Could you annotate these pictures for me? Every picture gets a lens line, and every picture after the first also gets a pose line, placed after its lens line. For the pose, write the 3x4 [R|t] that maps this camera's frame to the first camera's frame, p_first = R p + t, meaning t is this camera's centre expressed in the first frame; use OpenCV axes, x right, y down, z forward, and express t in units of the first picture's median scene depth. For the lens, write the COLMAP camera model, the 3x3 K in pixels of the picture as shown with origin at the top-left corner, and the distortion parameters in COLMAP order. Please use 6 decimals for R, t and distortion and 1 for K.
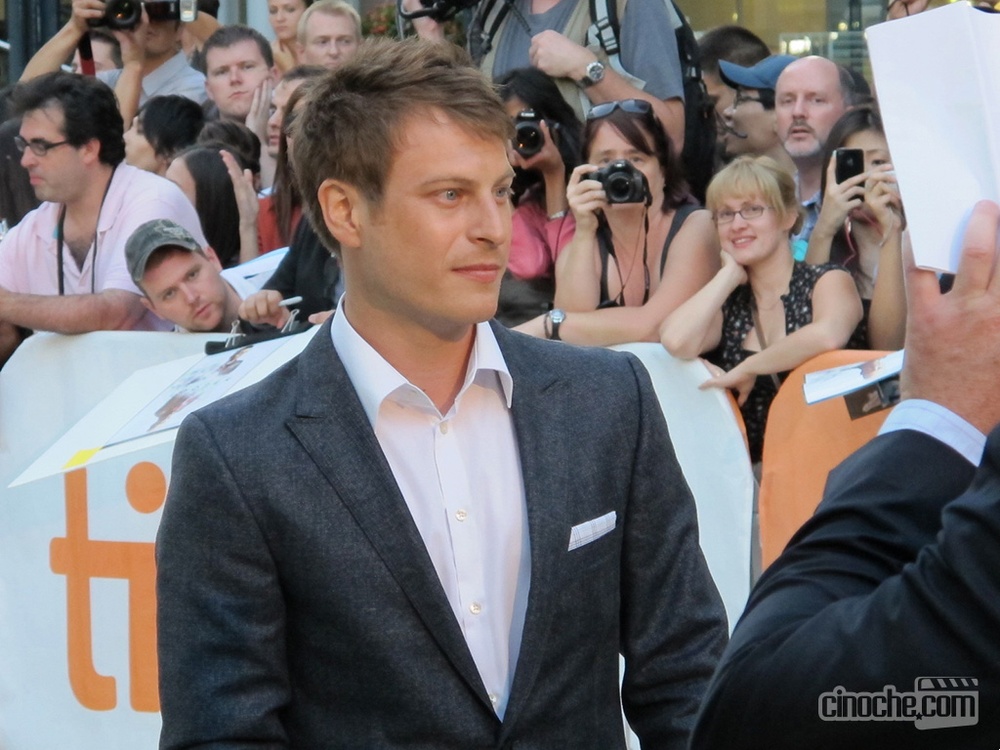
lens RADIAL K [[1291.7, 0, 478.7], [0, 1291.7, 376.8], [0, 0, 1]] dist [-0.122238, 0.106781]
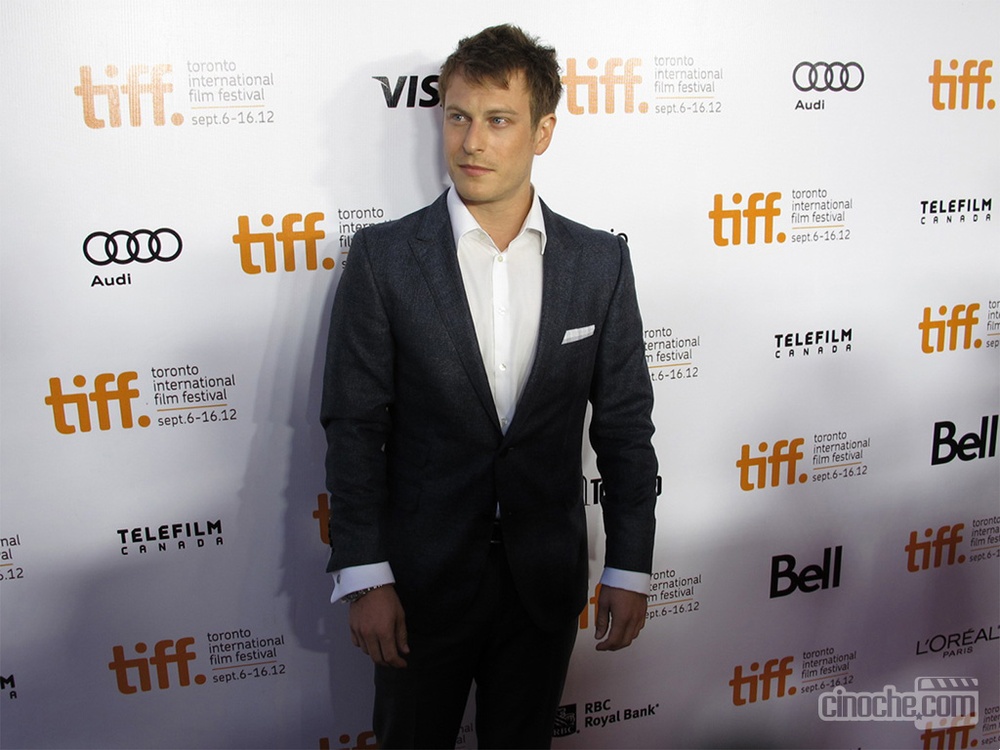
lens RADIAL K [[1291.7, 0, 478.7], [0, 1291.7, 376.8], [0, 0, 1]] dist [-0.122238, 0.106781]
pose [[0.984236, 0.176692, -0.007725, -0.015128], [-0.170402, 0.959082, 0.226108, -0.180793], [0.047361, -0.221227, 0.974072, -0.626657]]
